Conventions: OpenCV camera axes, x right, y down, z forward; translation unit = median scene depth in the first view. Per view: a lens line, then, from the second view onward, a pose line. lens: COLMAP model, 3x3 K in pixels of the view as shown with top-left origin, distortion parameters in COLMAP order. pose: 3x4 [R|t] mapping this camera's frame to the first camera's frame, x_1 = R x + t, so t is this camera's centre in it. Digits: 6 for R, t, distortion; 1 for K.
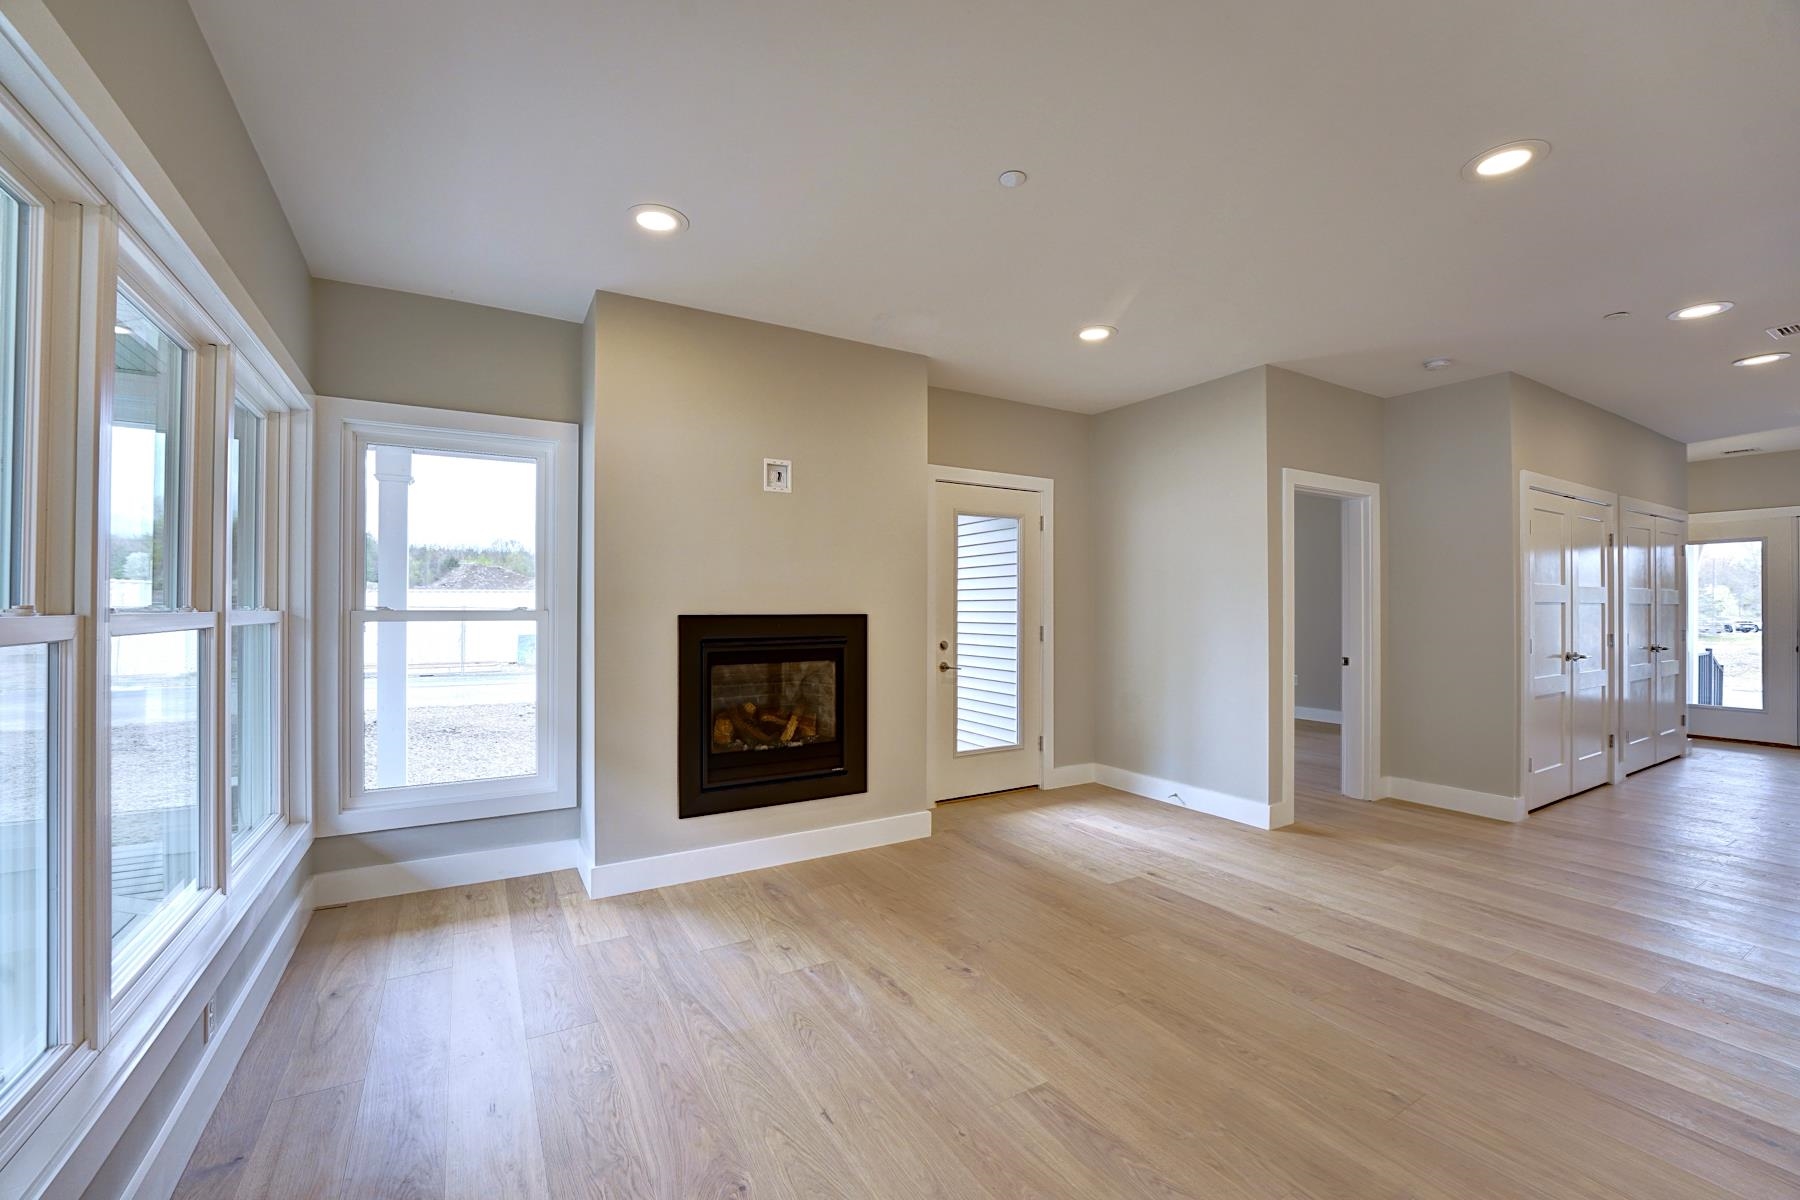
lens RADIAL K [[584.9, 0, 816.9], [0, 584.9, 610.9], [0, 0, 1]] dist [-0.006994, 0.000002]
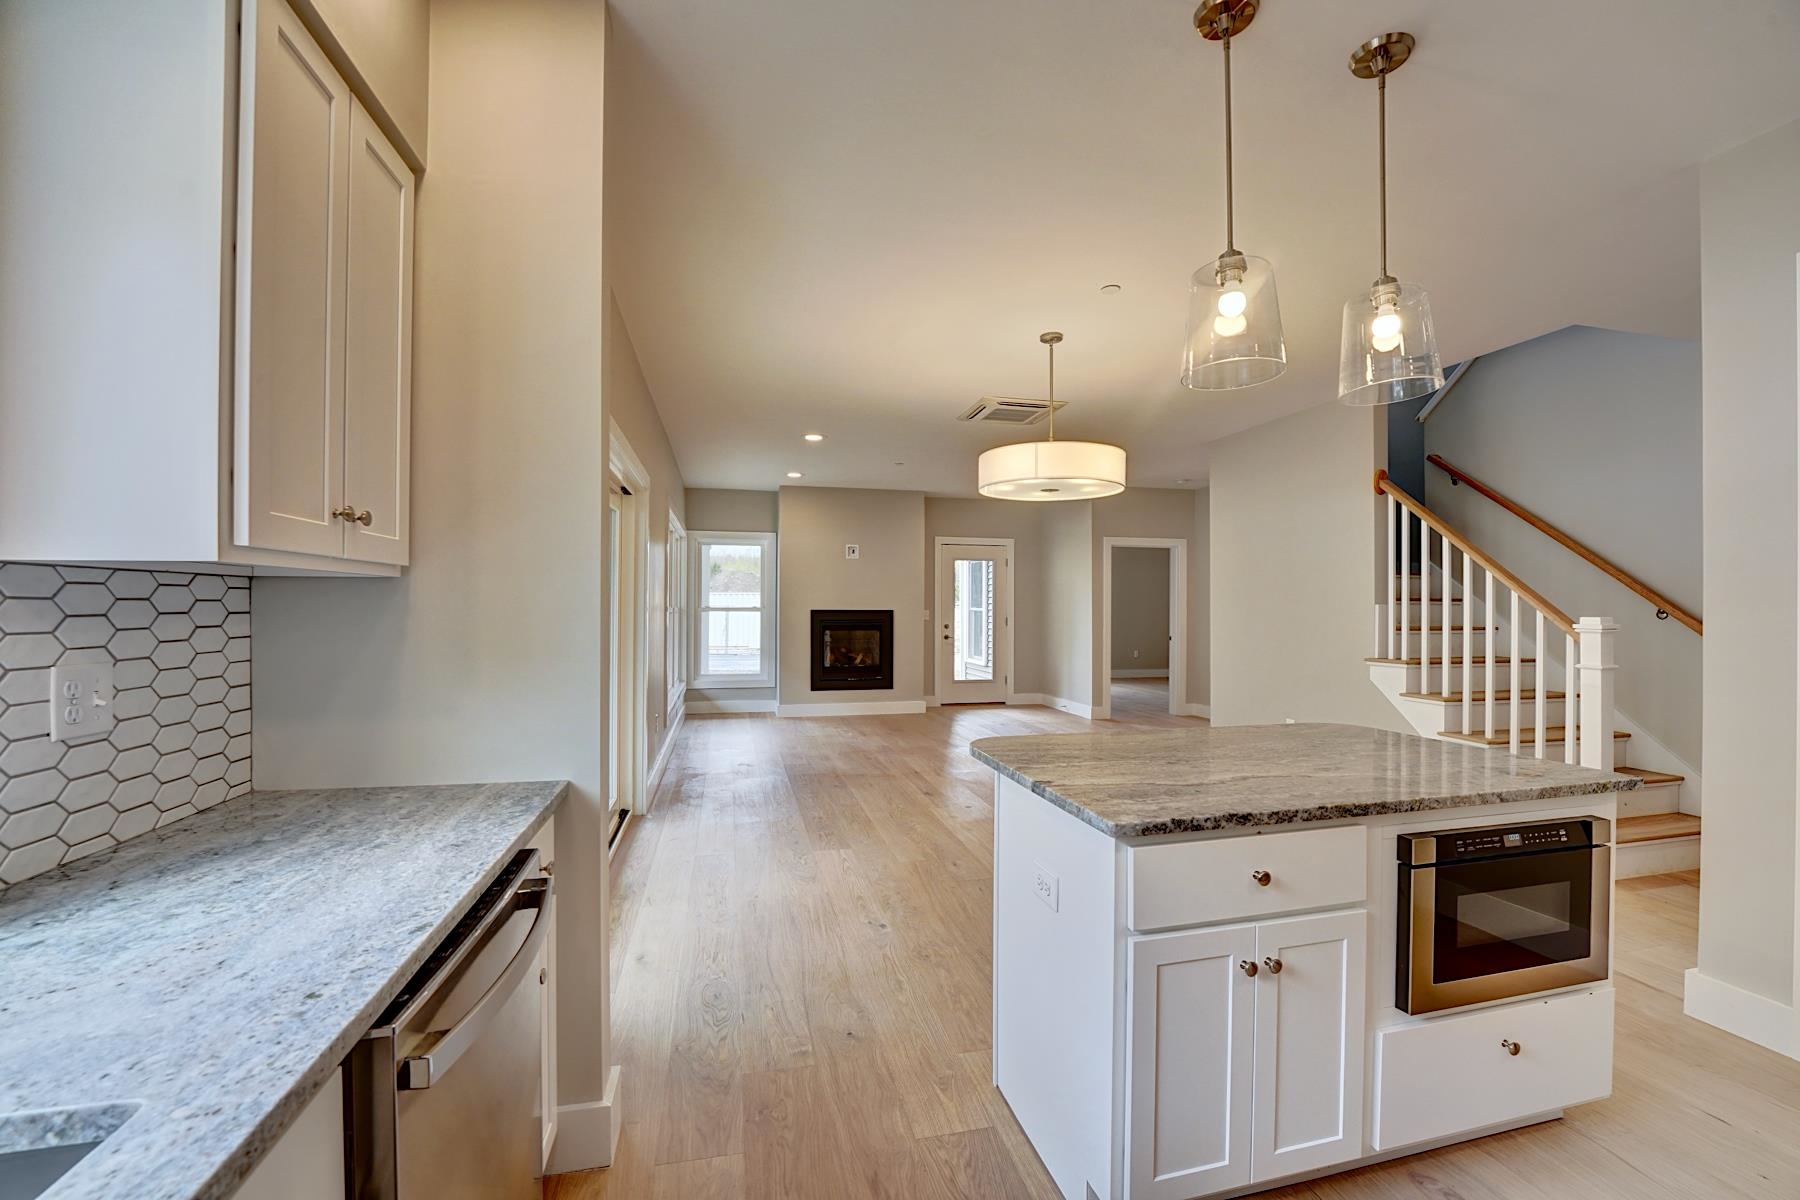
lens RADIAL K [[723.9, 0, 900.4], [0, 723.9, 606.9], [0, 0, 1]] dist [-0.024878, -0.000048]
pose [[0.959855, 0.010284, -0.280308, 0.929748], [-0.008886, 0.999941, 0.006259, -0.026139], [0.280356, -0.003516, 0.959890, -1.741479]]
